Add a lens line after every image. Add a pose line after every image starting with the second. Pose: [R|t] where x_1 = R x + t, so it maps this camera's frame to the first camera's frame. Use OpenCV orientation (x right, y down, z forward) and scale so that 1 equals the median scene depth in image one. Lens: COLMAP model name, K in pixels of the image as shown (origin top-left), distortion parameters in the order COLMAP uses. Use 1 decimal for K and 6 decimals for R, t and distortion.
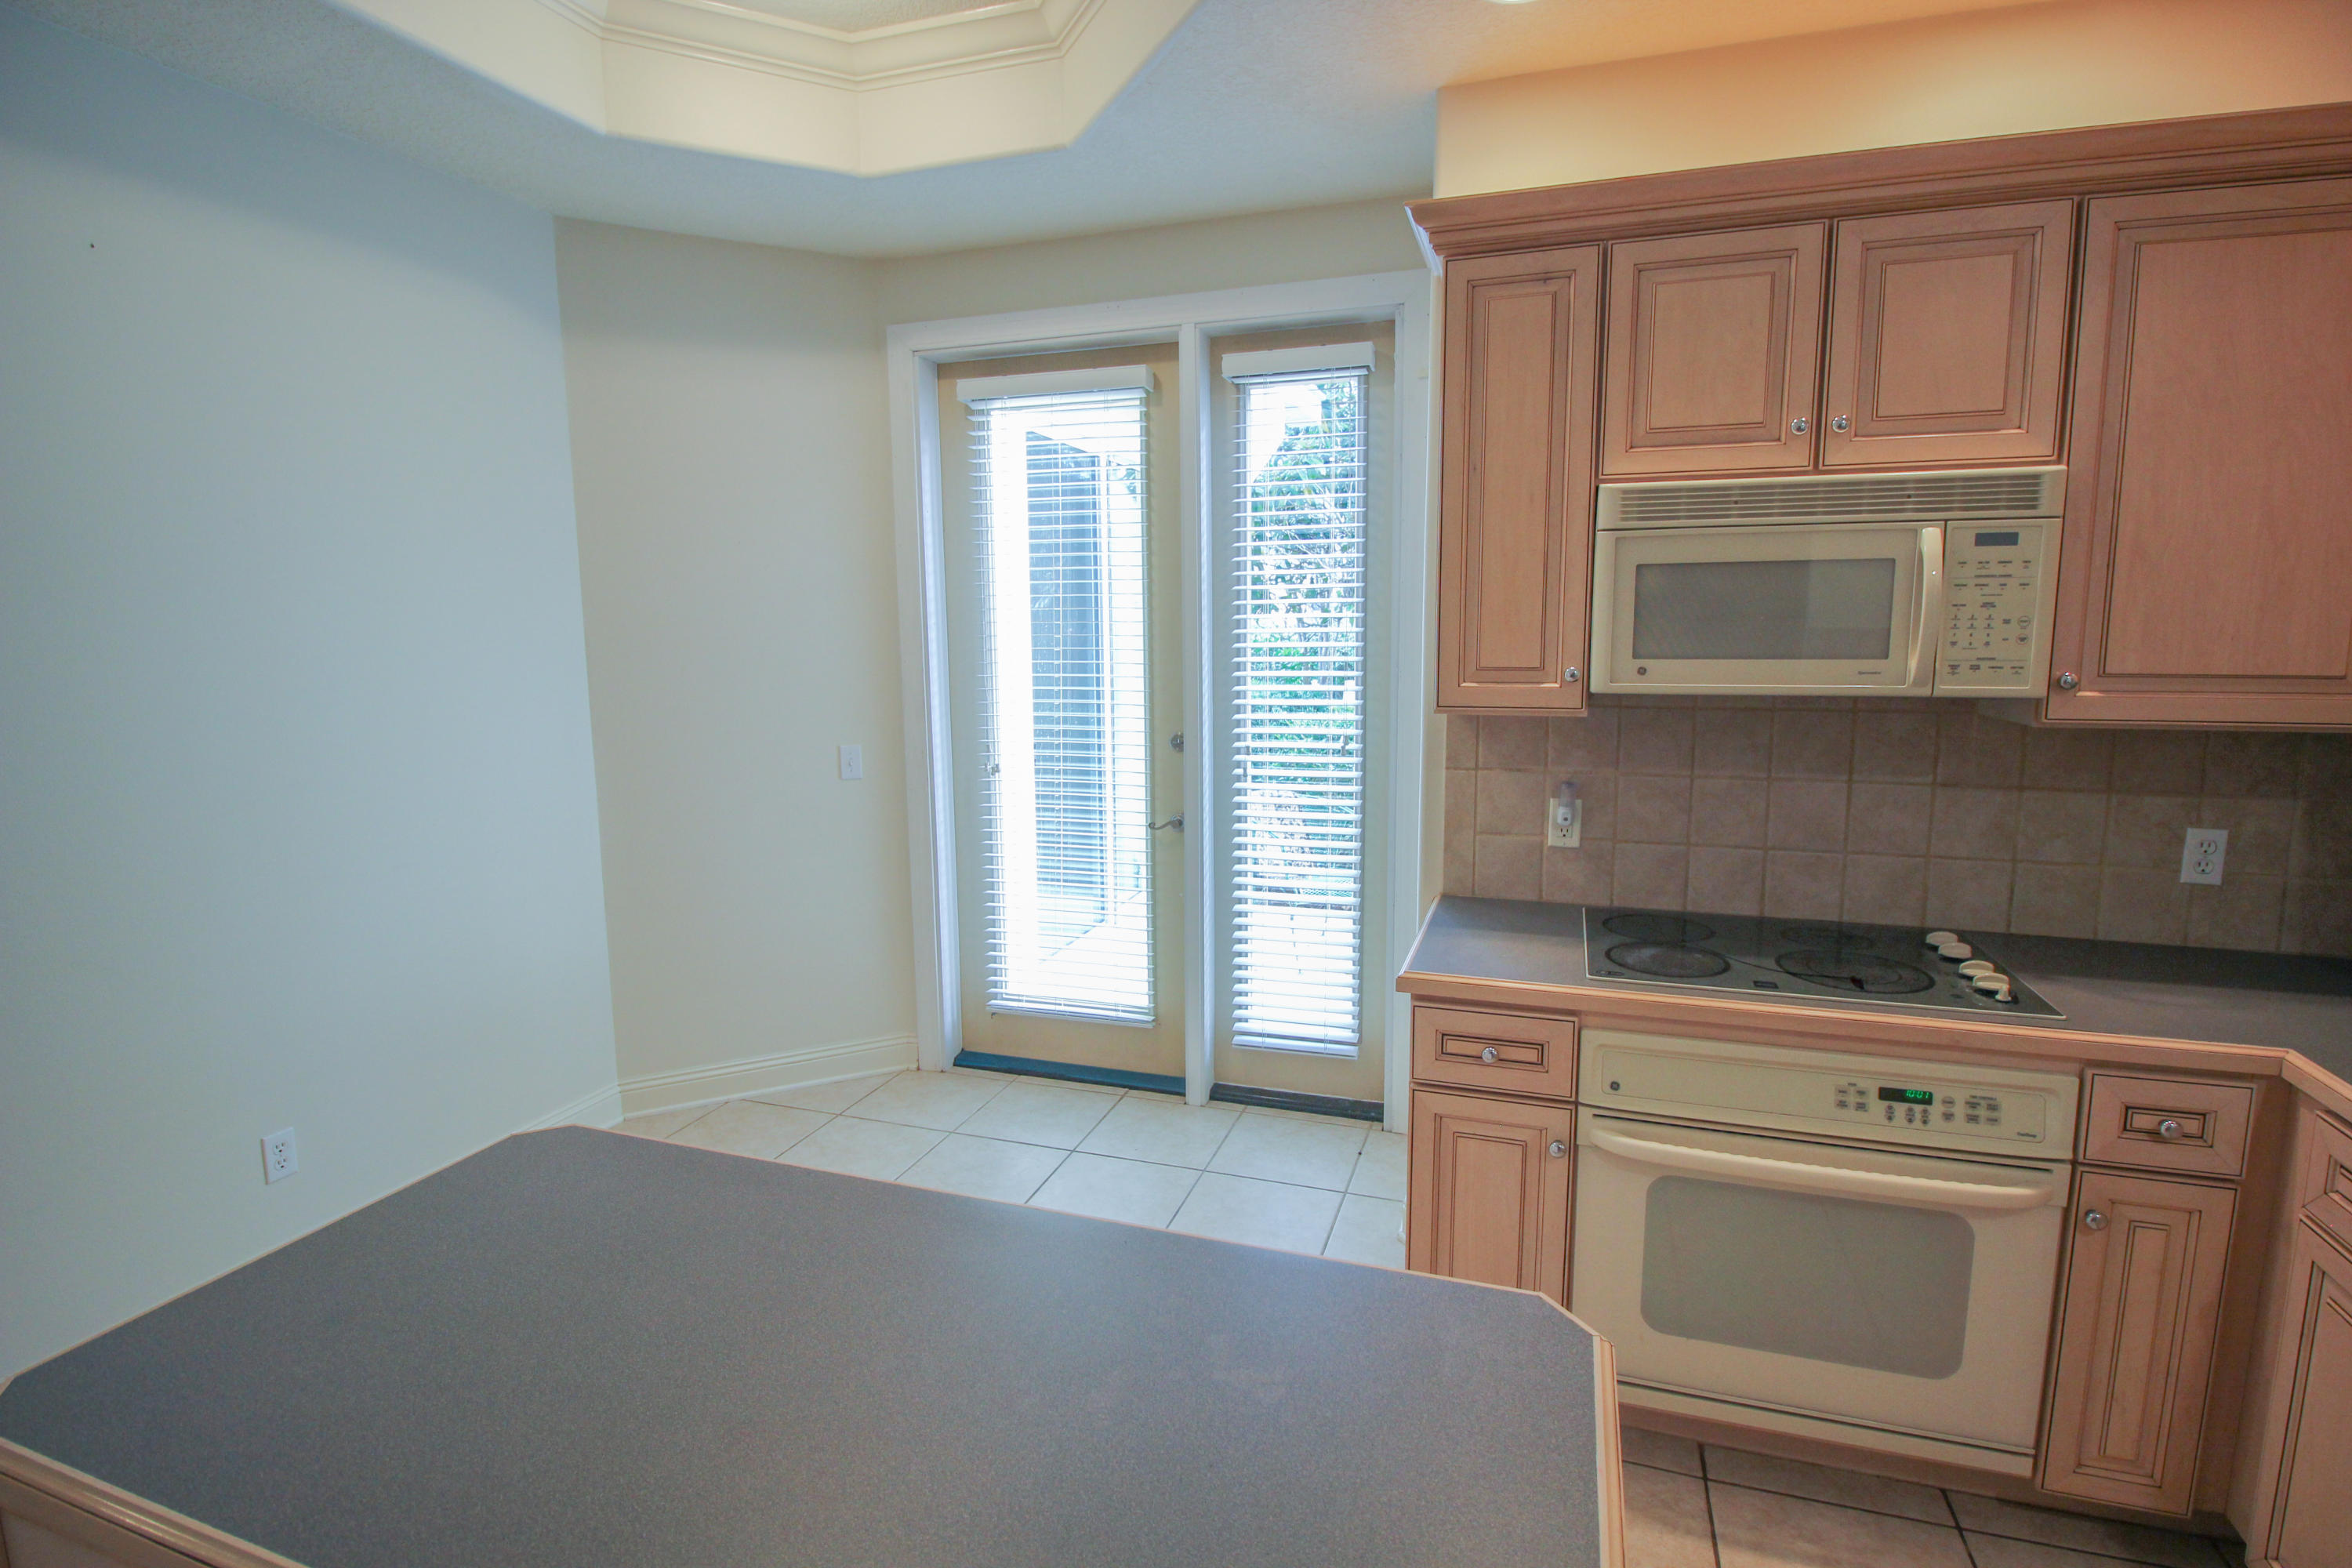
lens RADIAL K [[1104.7, 0, 1186.9], [0, 1104.7, 773.5], [0, 0, 1]] dist [-0.016153, -0.001879]
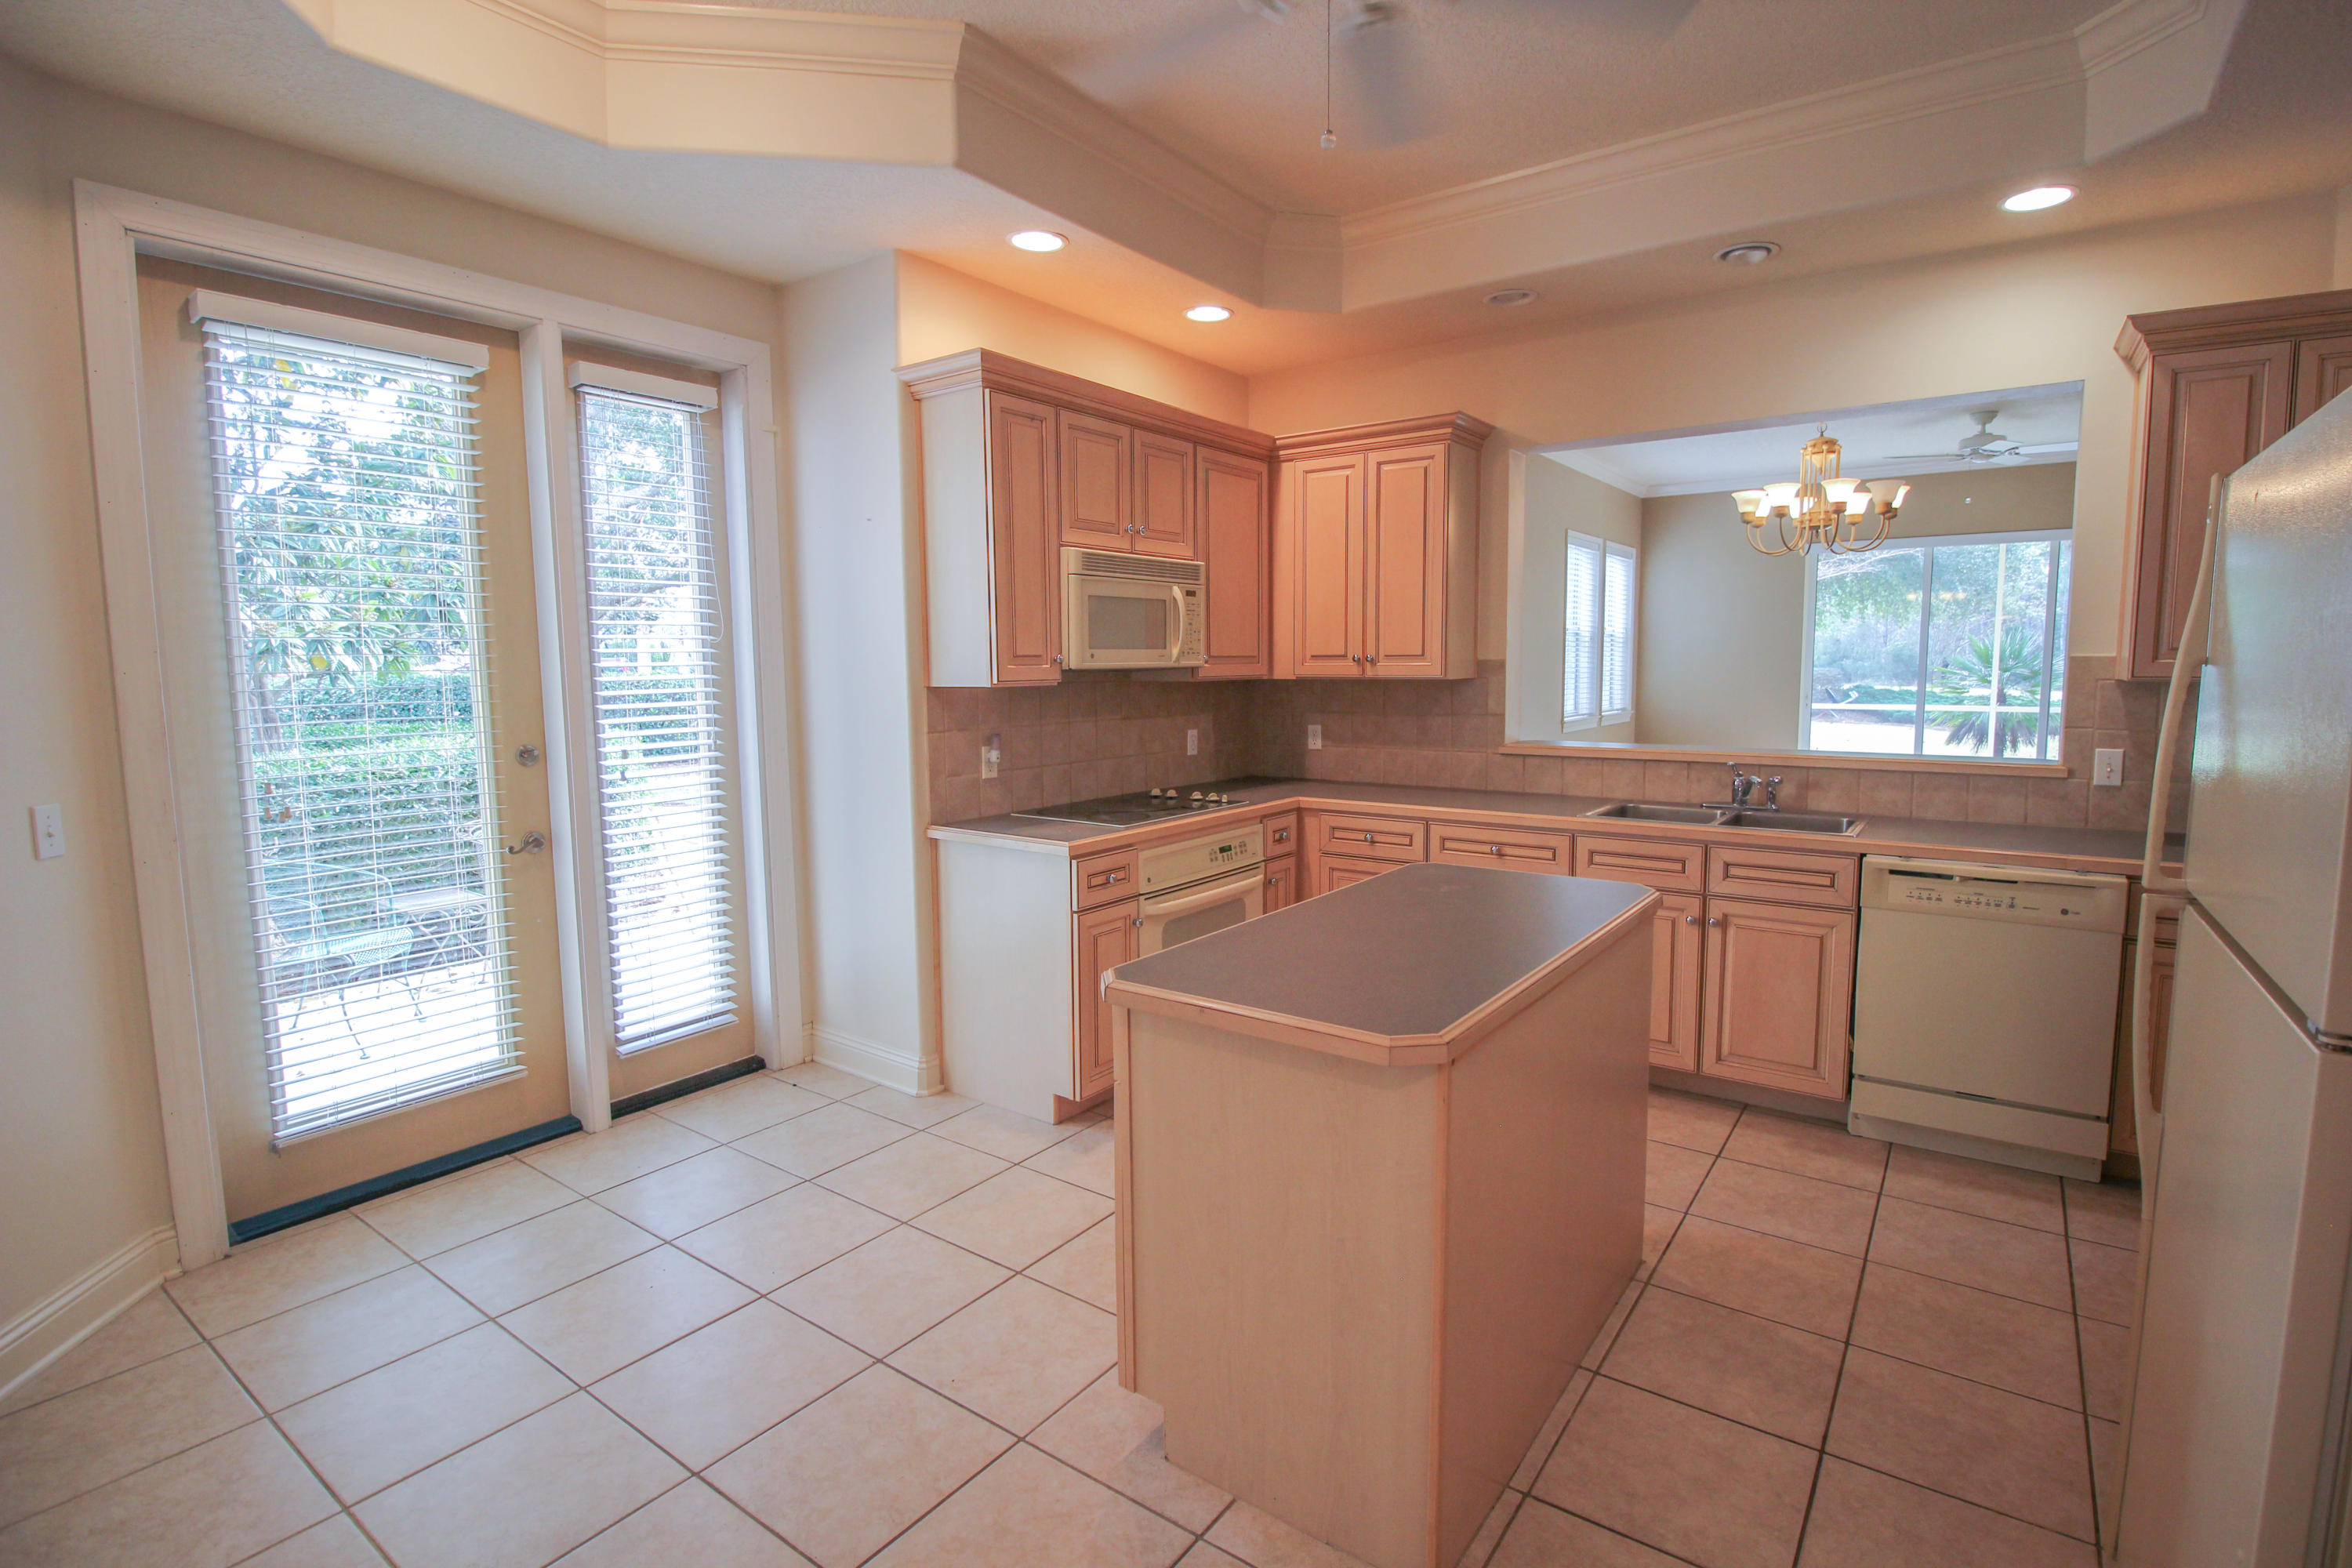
lens RADIAL K [[1104.7, 0, 1222.0], [0, 1104.7, 777.5], [0, 0, 1]] dist [-0.016153, -0.001879]
pose [[0.292359, -0.098960, 0.951175, -1.190573], [0.132630, 0.989215, 0.062152, 0.016026], [-0.947067, 0.107984, 0.302331, 0.283376]]
